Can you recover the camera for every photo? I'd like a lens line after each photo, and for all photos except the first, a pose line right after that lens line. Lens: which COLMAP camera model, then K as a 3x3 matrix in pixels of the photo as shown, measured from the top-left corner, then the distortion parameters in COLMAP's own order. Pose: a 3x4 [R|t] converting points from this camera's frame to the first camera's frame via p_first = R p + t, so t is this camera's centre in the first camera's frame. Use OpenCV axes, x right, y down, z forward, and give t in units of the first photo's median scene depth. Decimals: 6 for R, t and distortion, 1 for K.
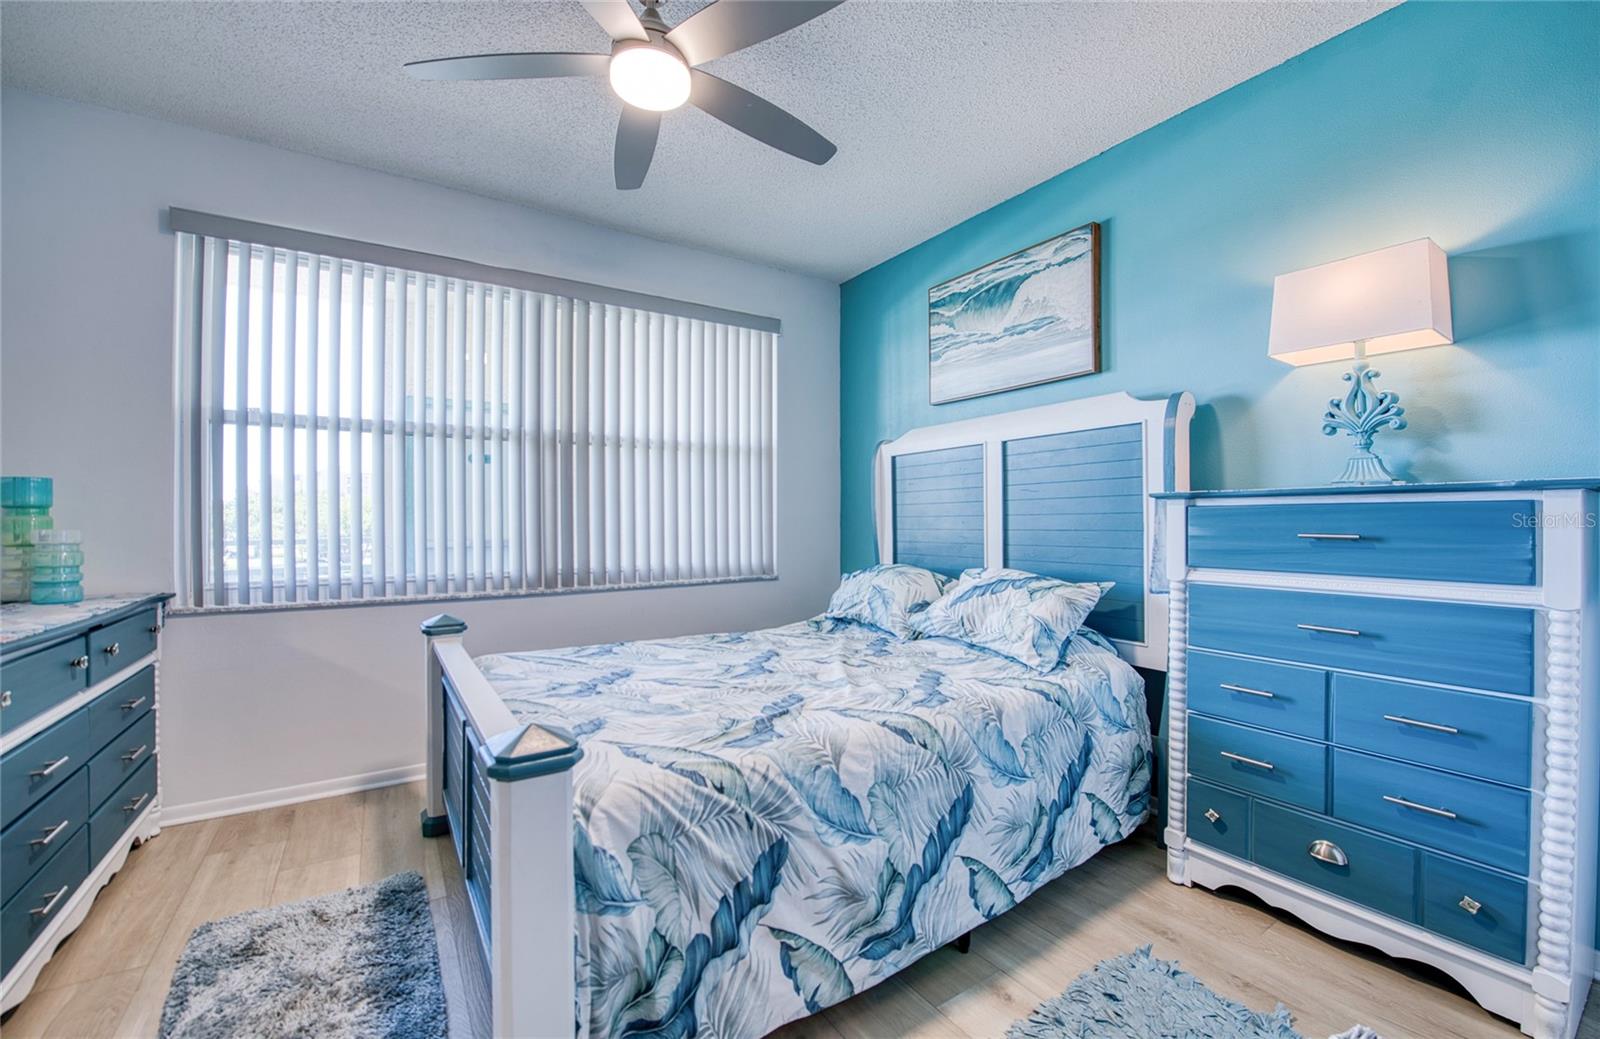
lens RADIAL K [[648.2, 0, 785.3], [0, 648.2, 514.2], [0, 0, 1]] dist [-0.026644, -0.000263]
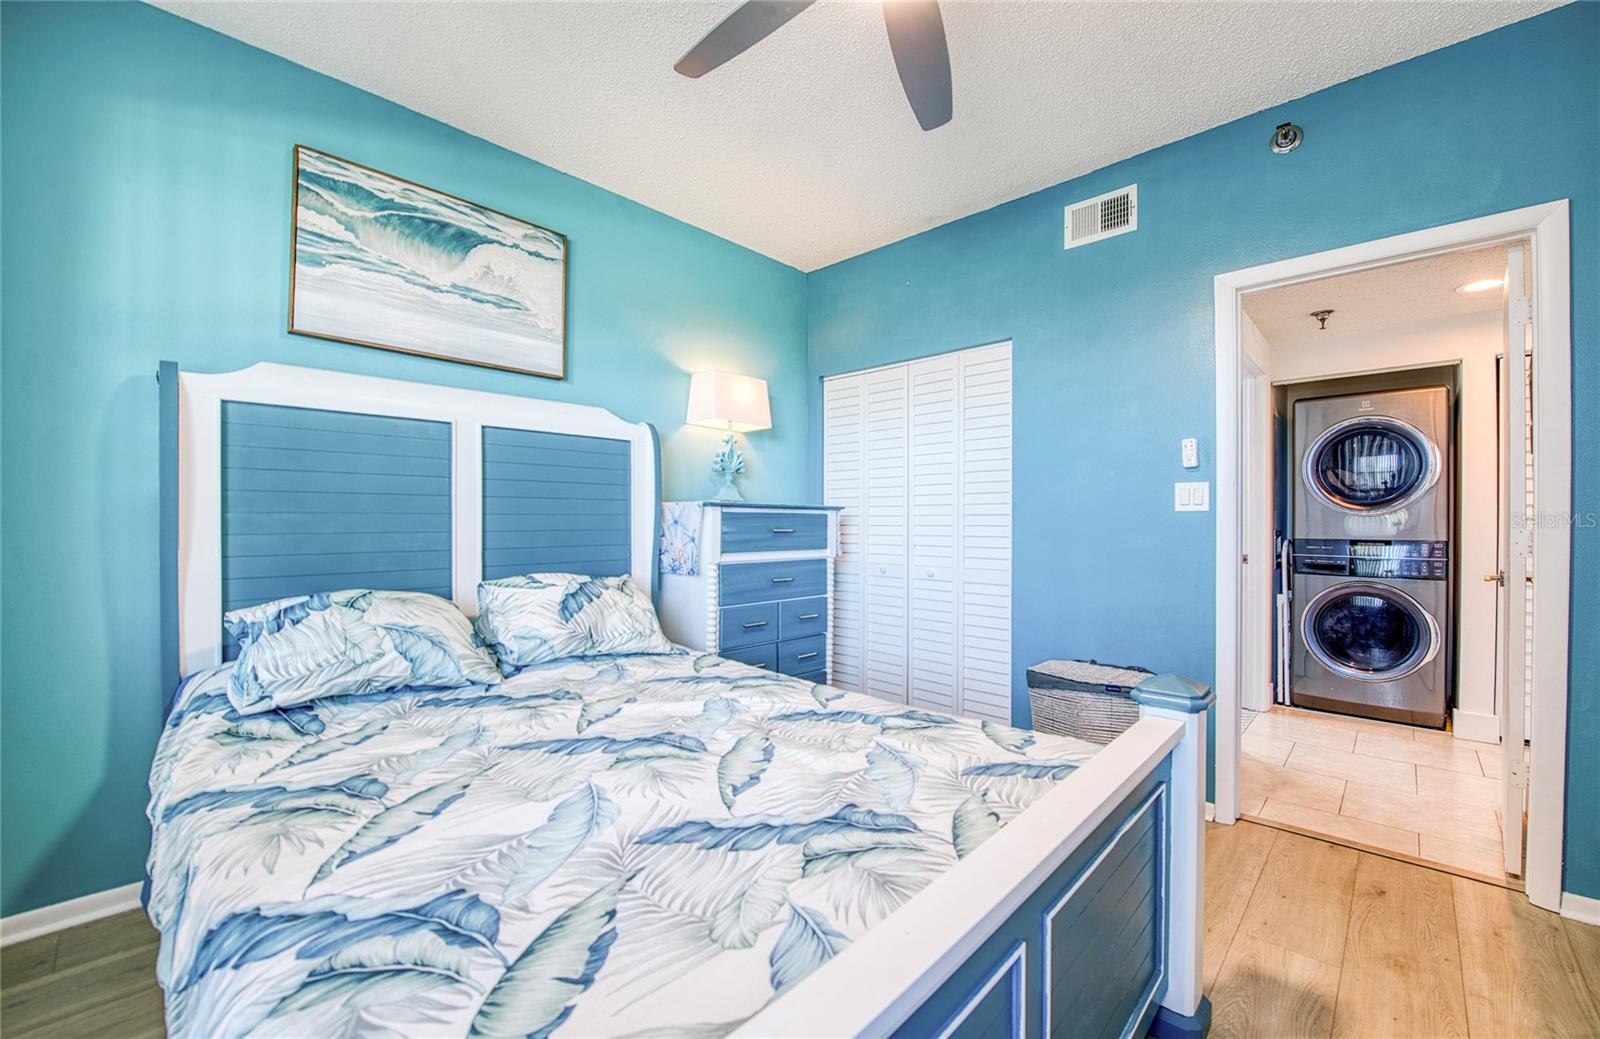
lens RADIAL K [[648.2, 0, 793.5], [0, 648.2, 528.7], [0, 0, 1]] dist [-0.026644, -0.000263]
pose [[-0.257210, -0.000830, 0.966355, -0.623180], [-0.006970, 0.999975, -0.000996, 0.019767], [-0.966330, -0.006992, -0.257209, 0.901079]]
